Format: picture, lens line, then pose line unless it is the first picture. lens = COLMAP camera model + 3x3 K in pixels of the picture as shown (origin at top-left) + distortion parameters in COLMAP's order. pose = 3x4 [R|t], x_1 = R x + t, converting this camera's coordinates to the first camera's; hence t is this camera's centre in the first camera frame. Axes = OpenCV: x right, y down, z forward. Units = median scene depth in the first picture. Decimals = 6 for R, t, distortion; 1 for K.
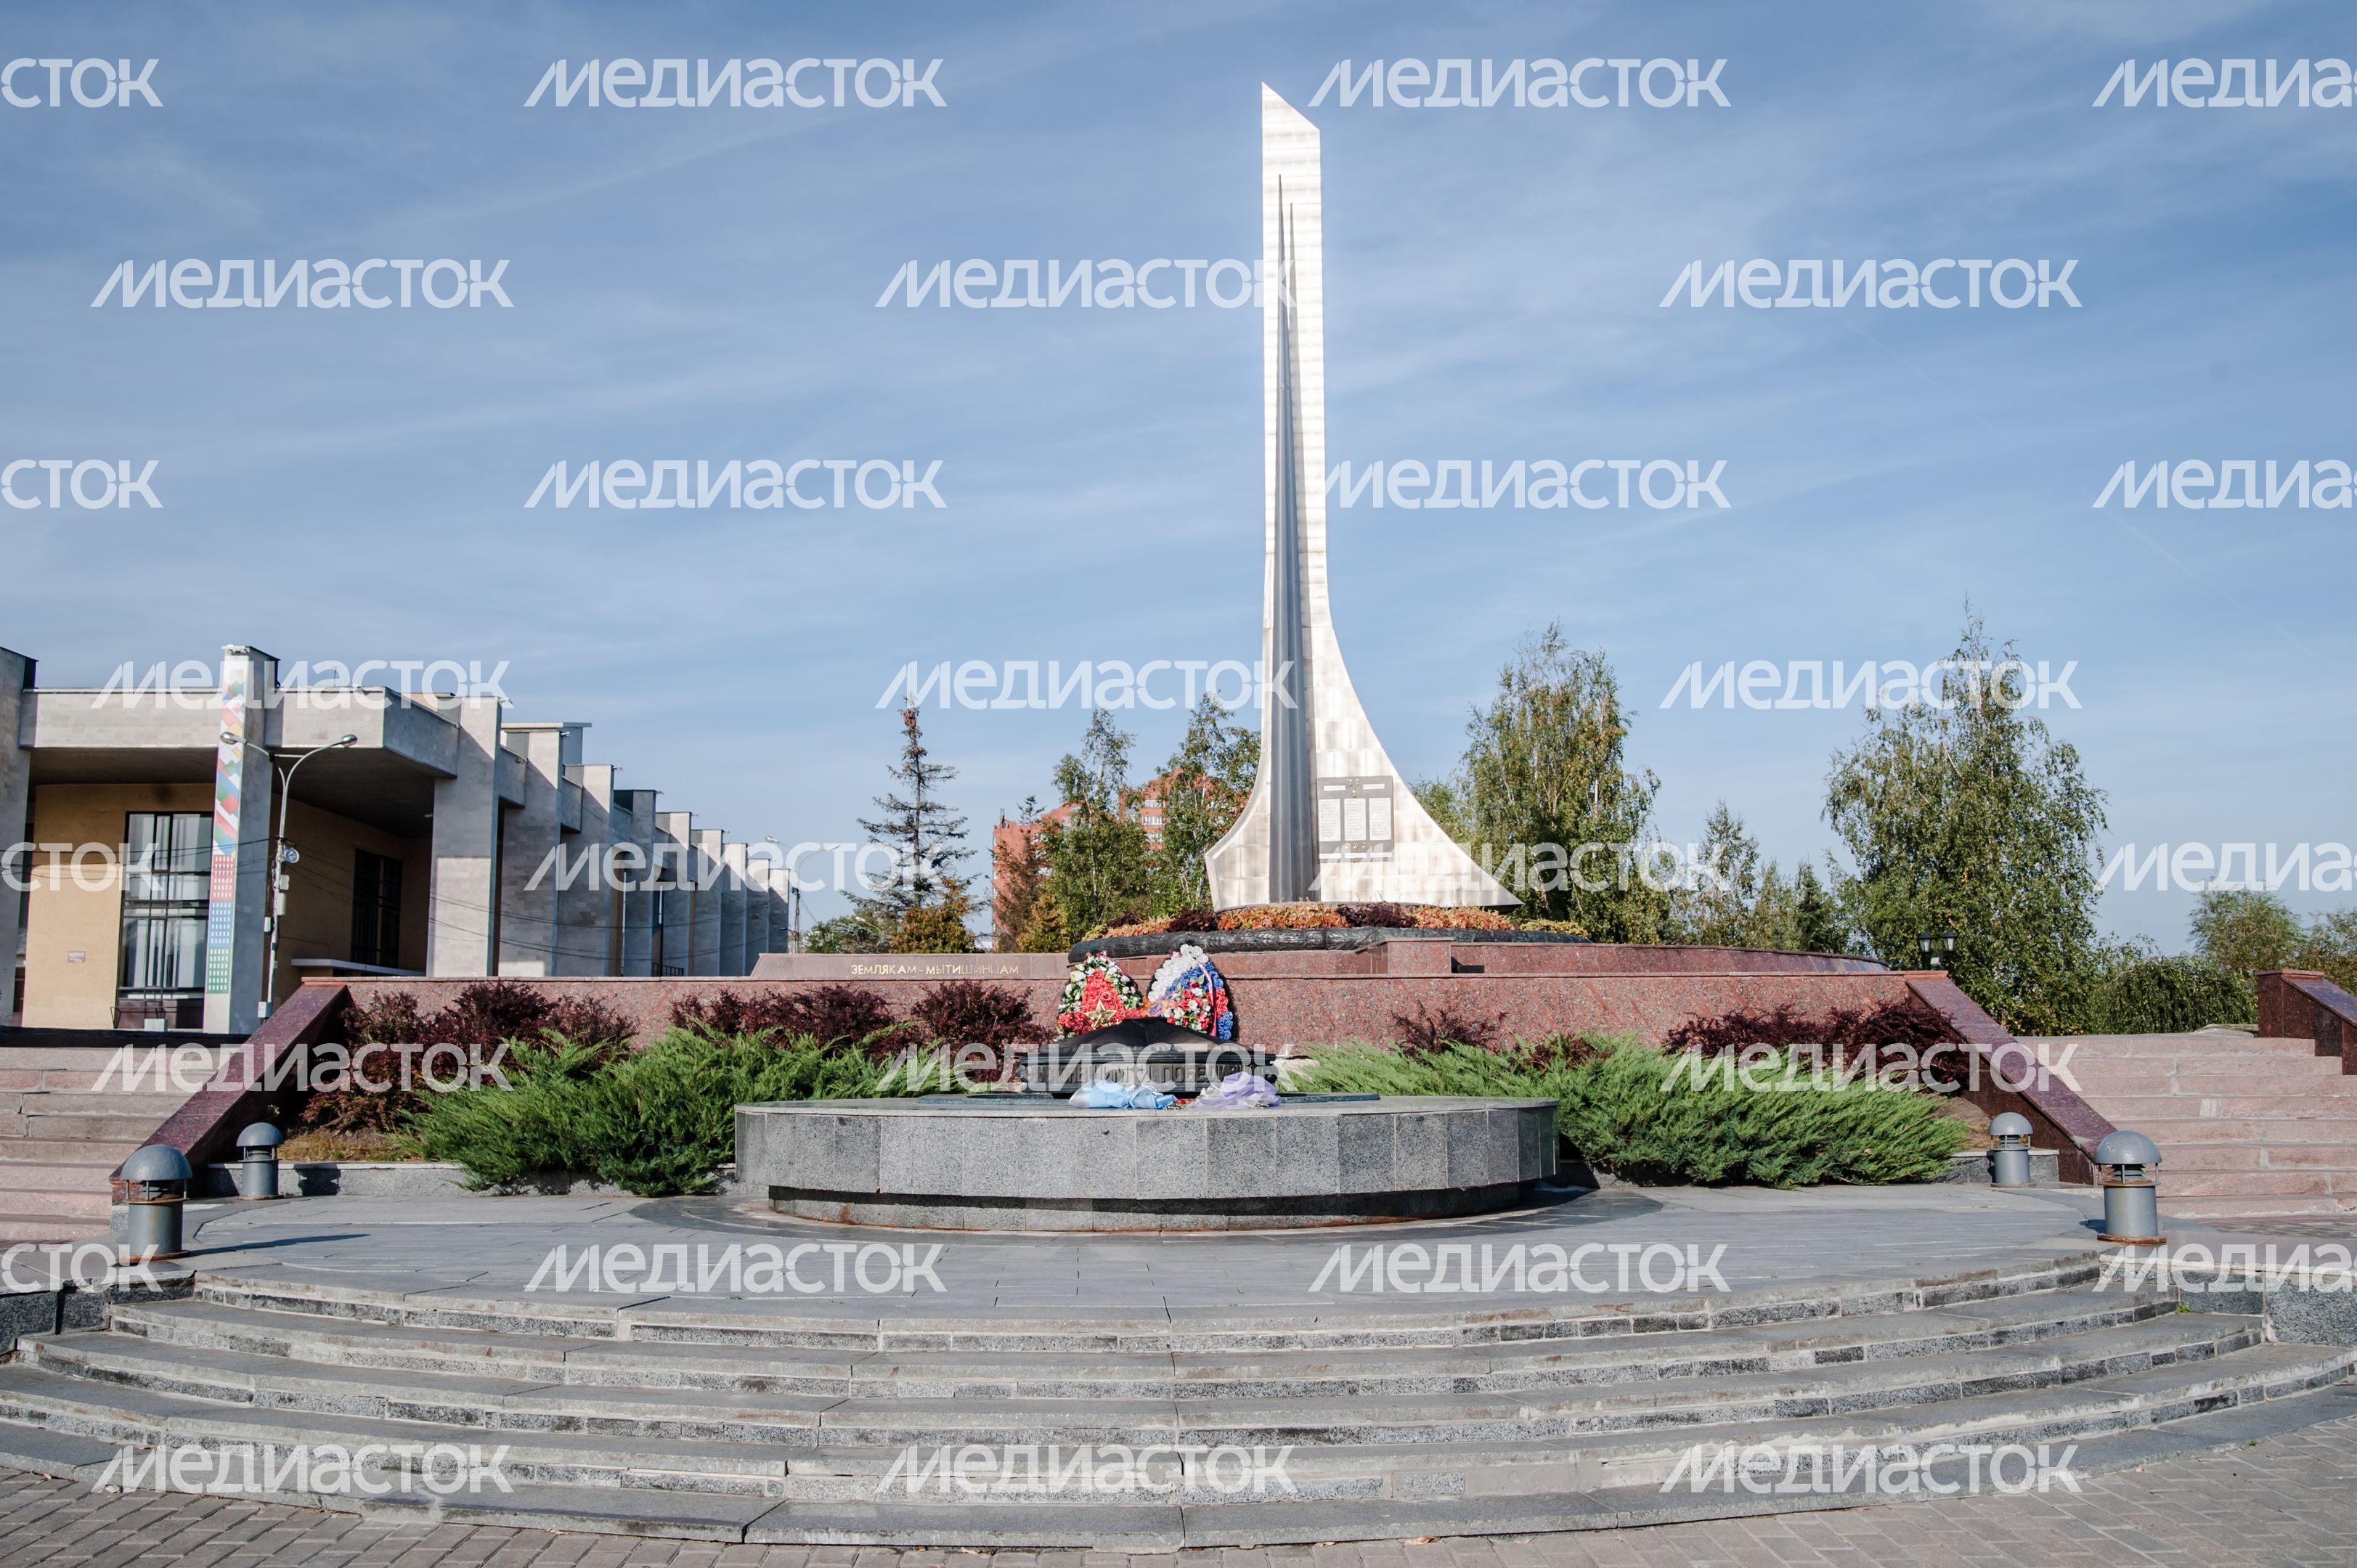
lens RADIAL K [[2006.3, 0, 1178.5], [0, 2006.3, 784.0], [0, 0, 1]] dist [-0.110055, 0.110852]
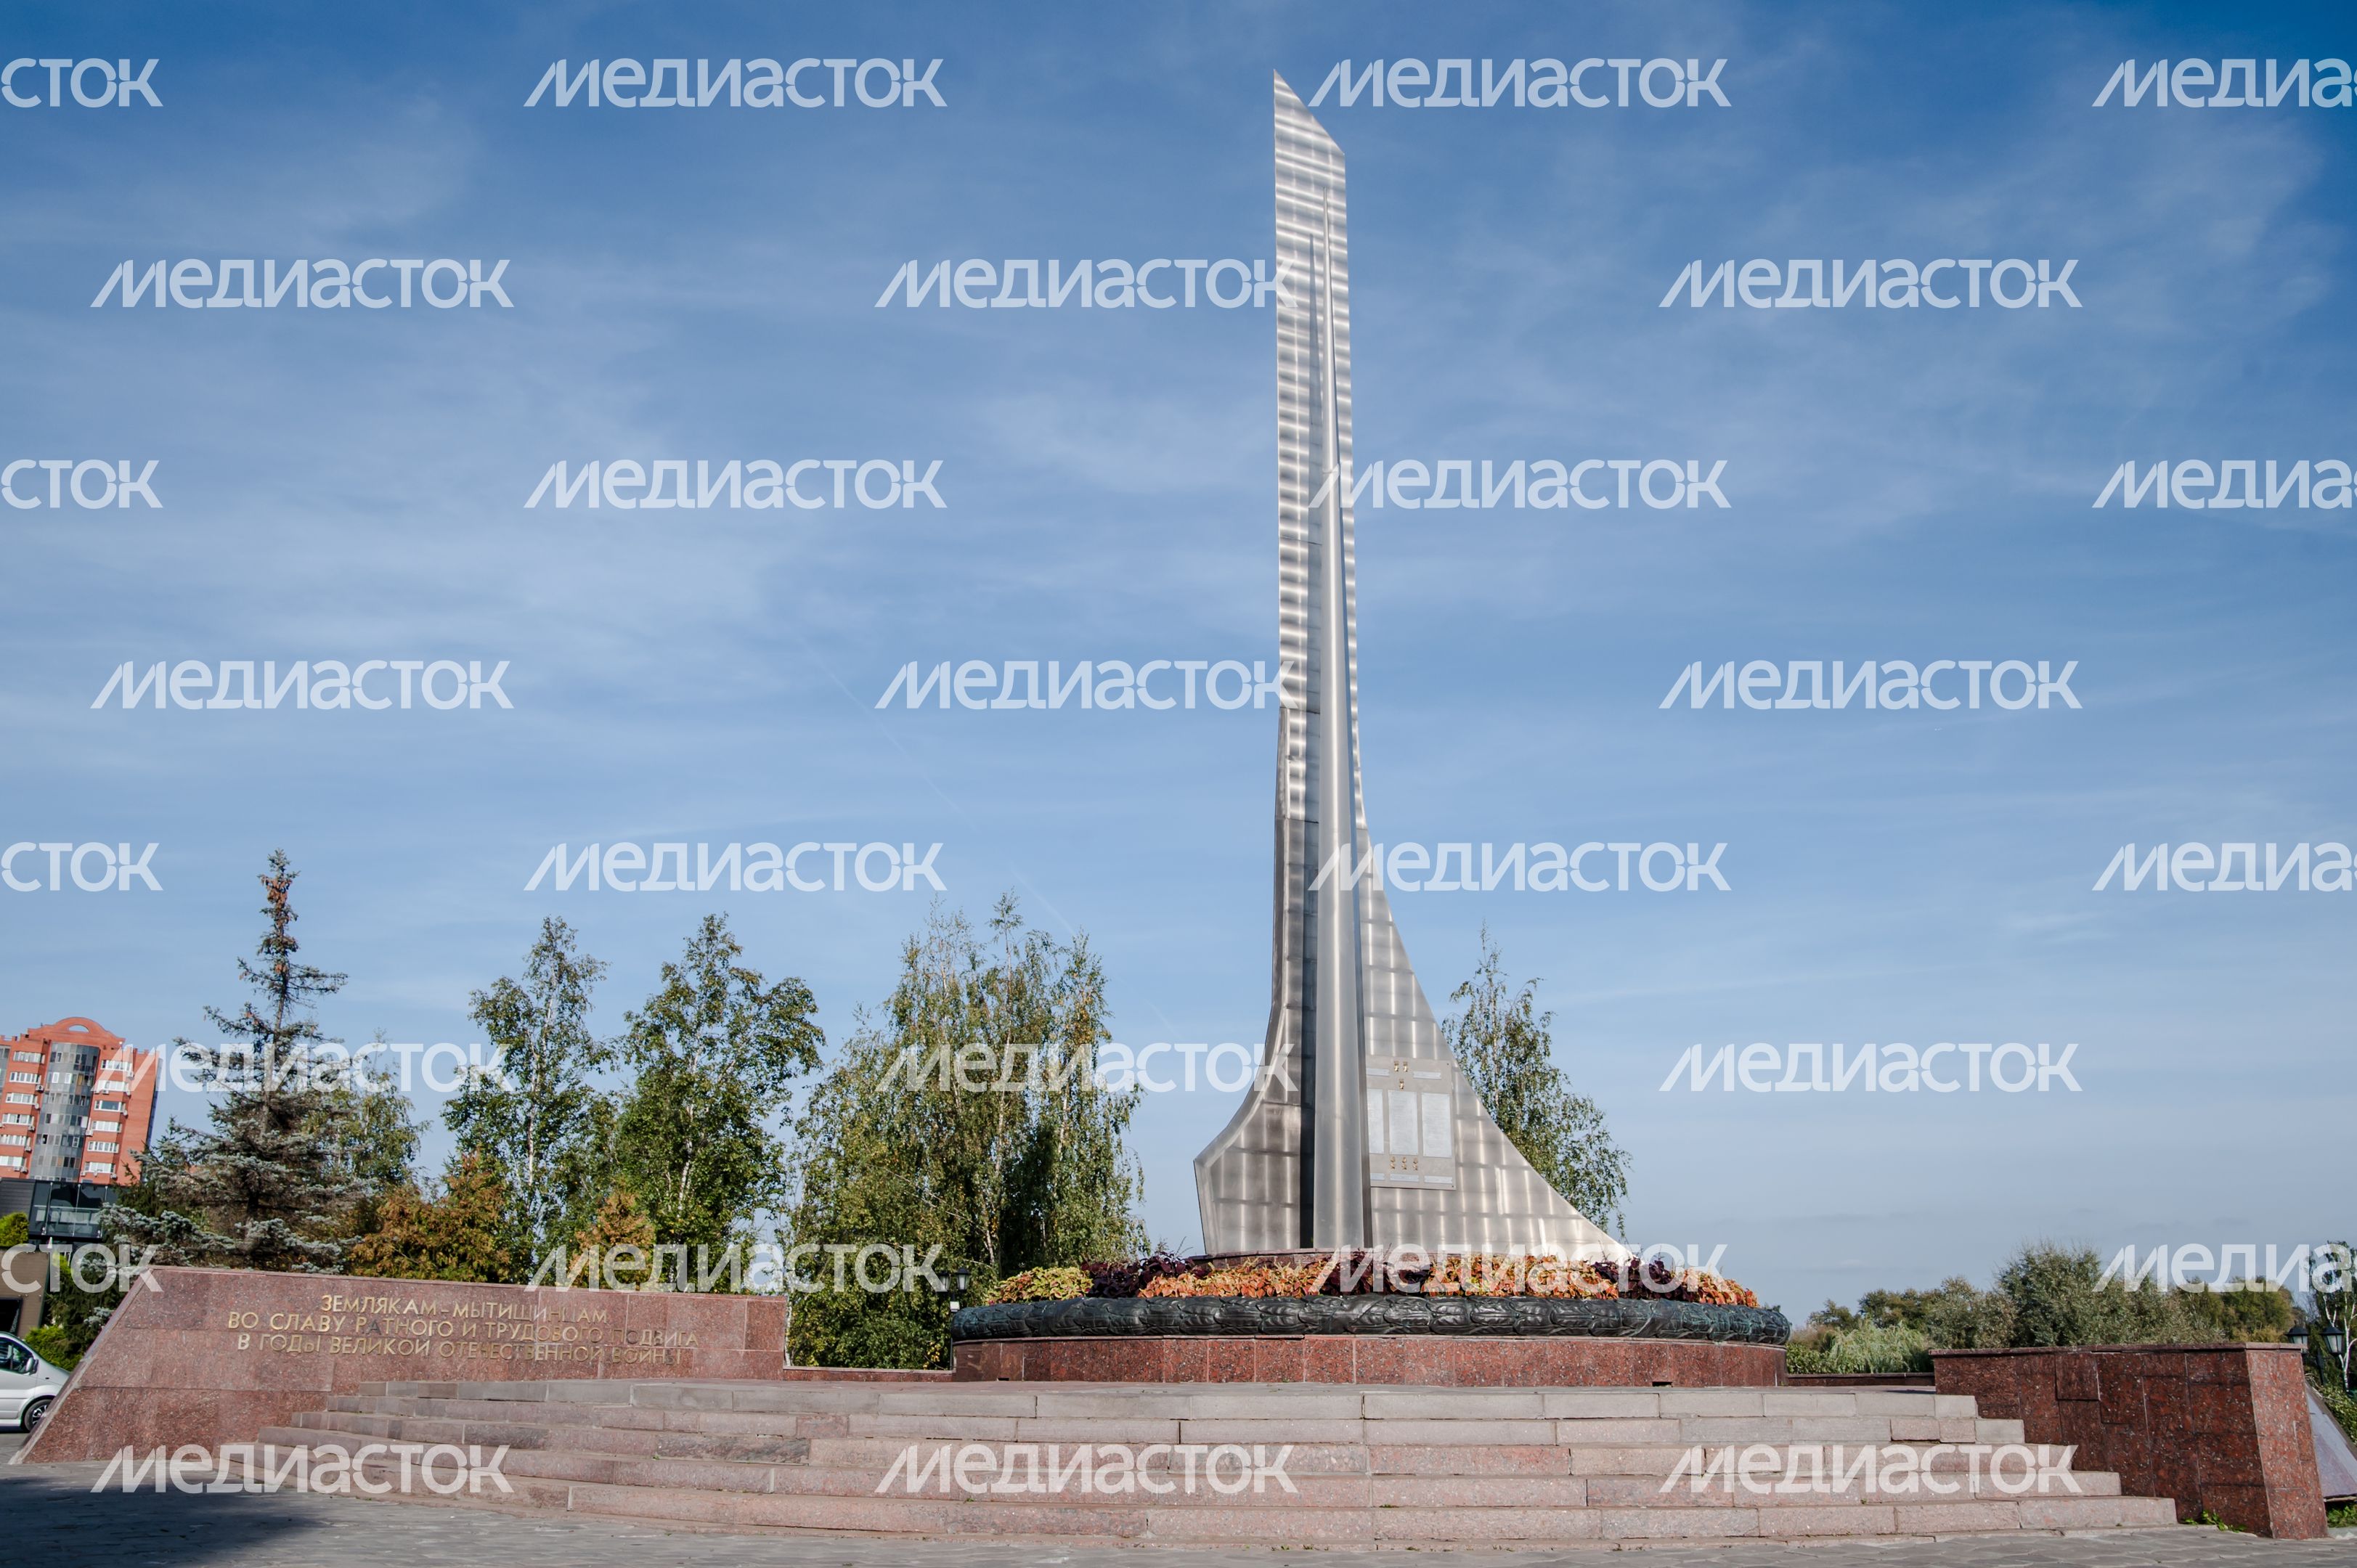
lens RADIAL K [[2006.3, 0, 1178.5], [0, 2006.3, 784.0], [0, 0, 1]] dist [-0.110055, 0.110852]
pose [[0.846062, 0.170138, 0.505205, -0.356290], [-0.088381, 0.979354, -0.181807, 0.037912], [-0.525707, 0.109169, 0.843632, 0.517913]]
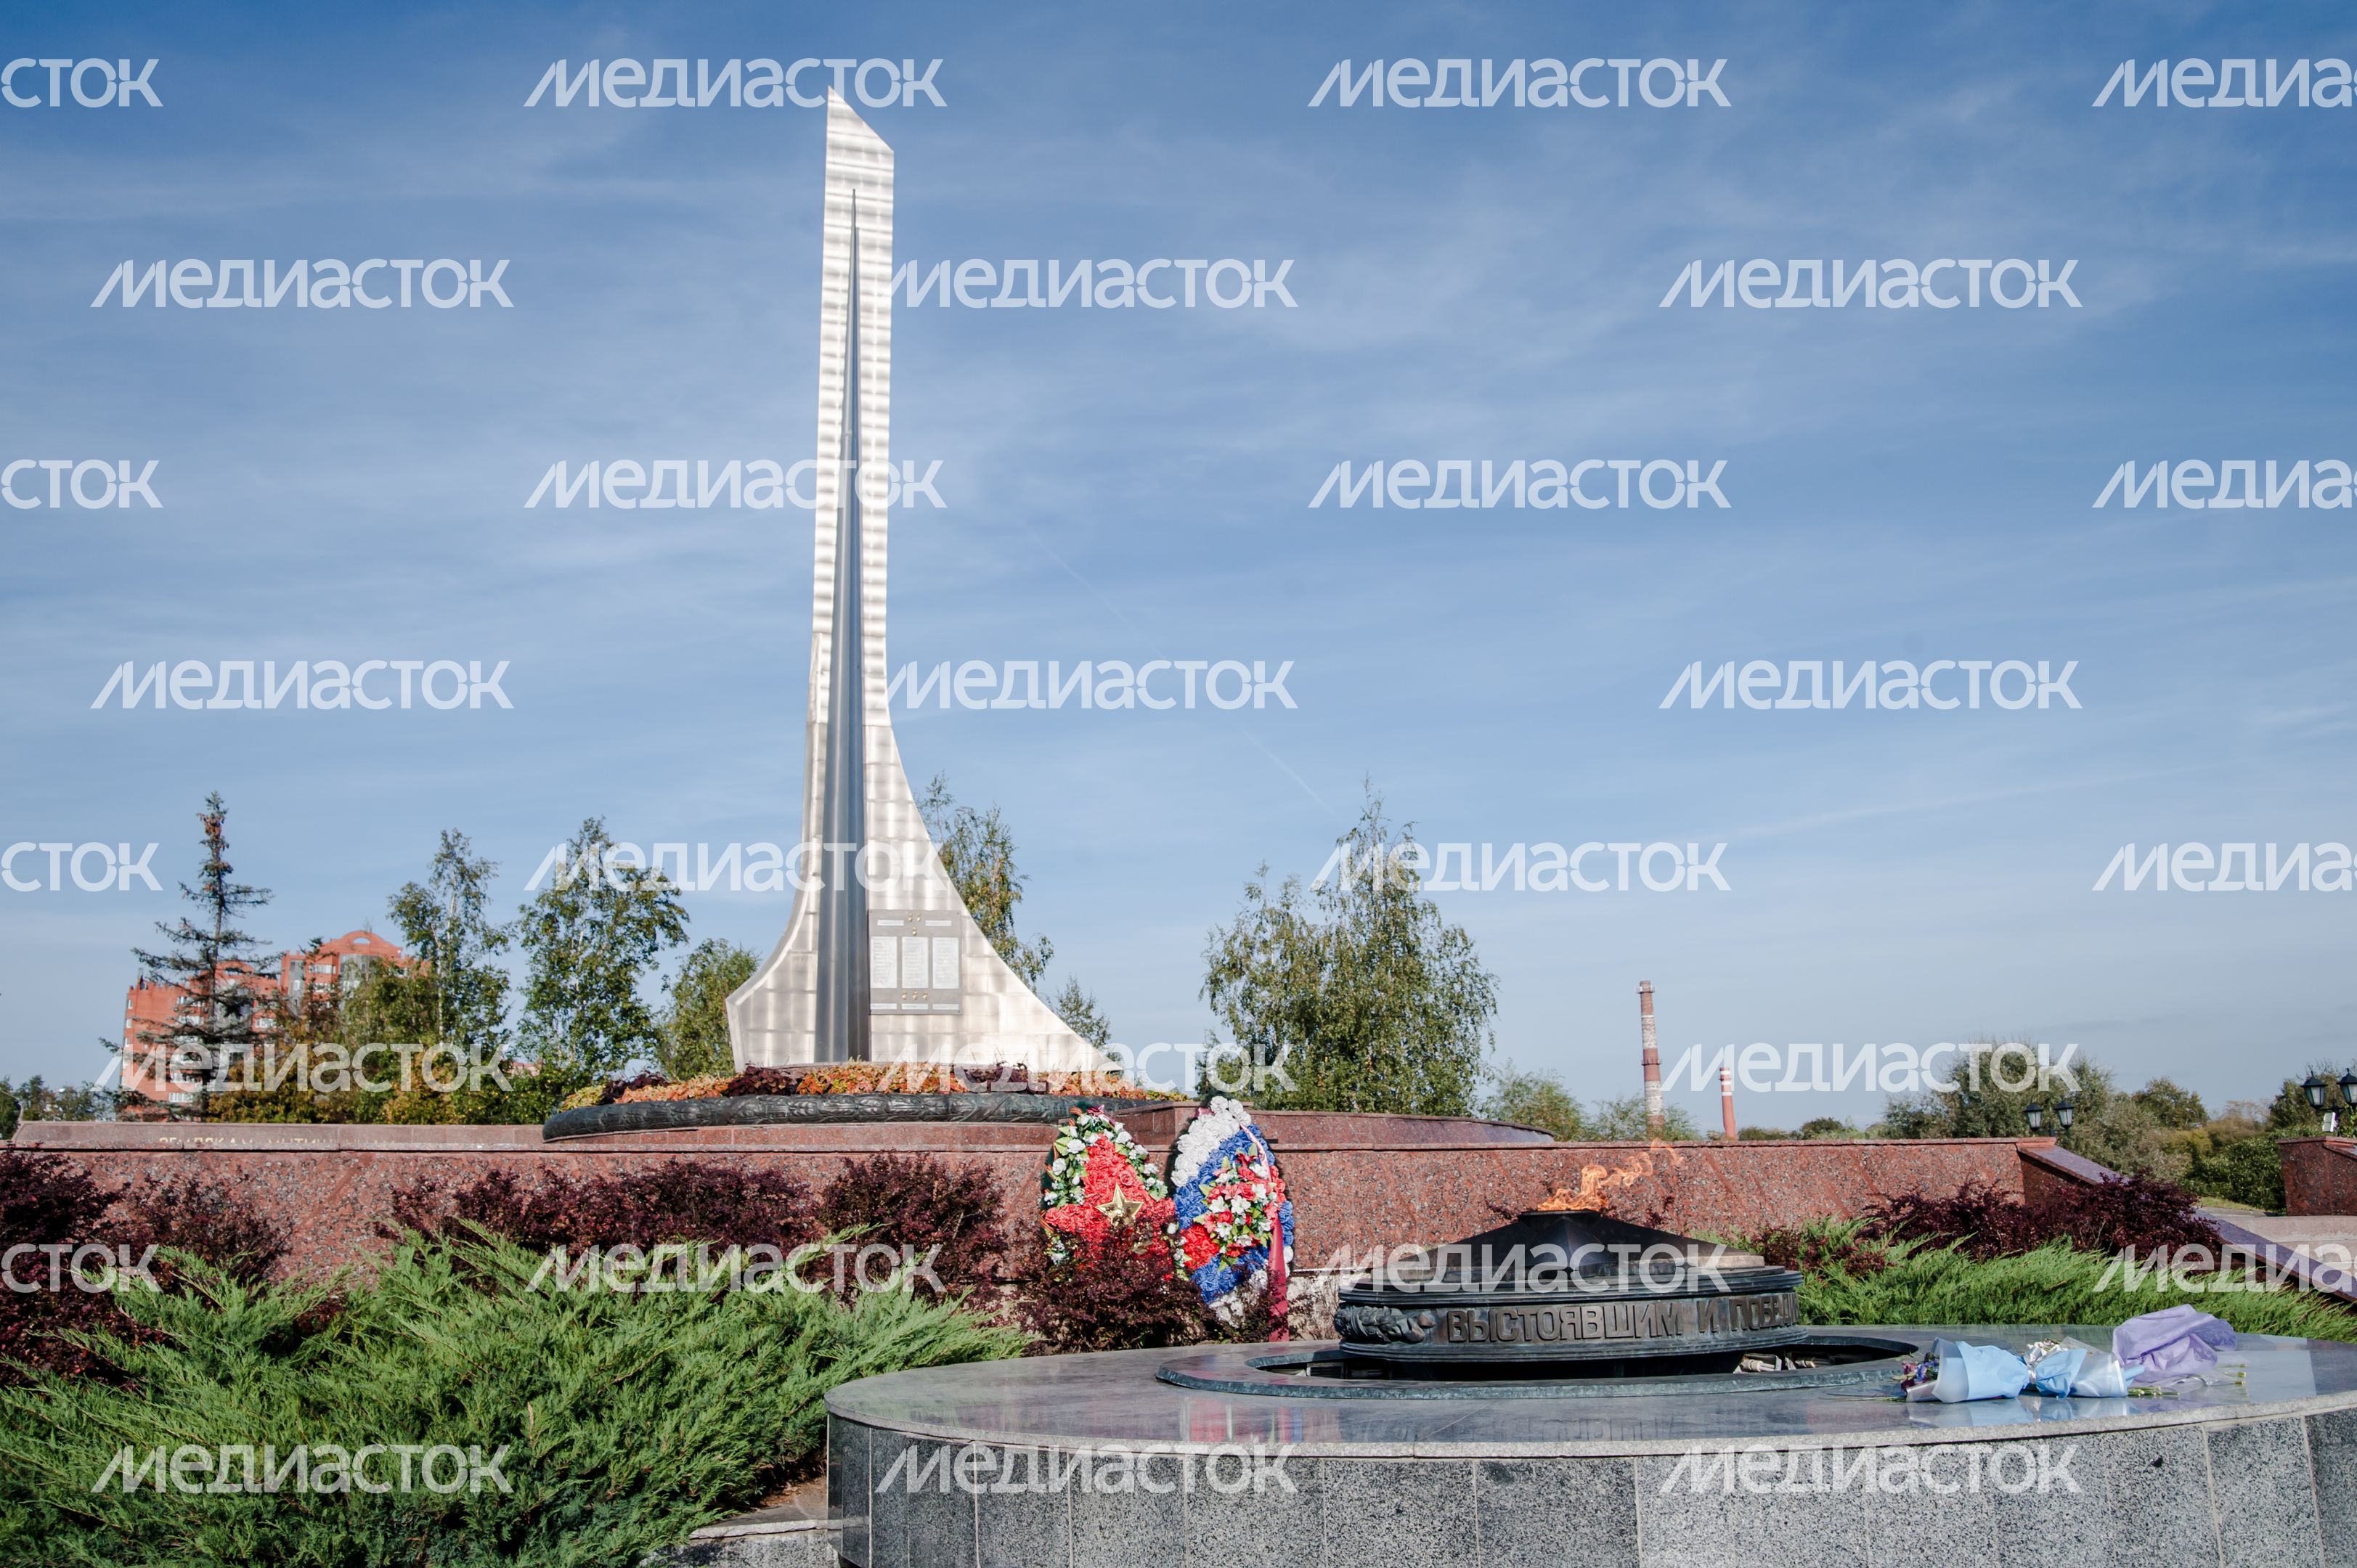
lens RADIAL K [[1969.7, 0, 1178.5], [0, 1969.7, 784.0], [0, 0, 1]] dist [-0.104798, 0.087445]
pose [[0.912922, 0.074856, 0.401211, -0.153825], [-0.036203, 0.994014, -0.103081, 0.026348], [-0.406526, 0.079579, 0.910167, 0.244048]]
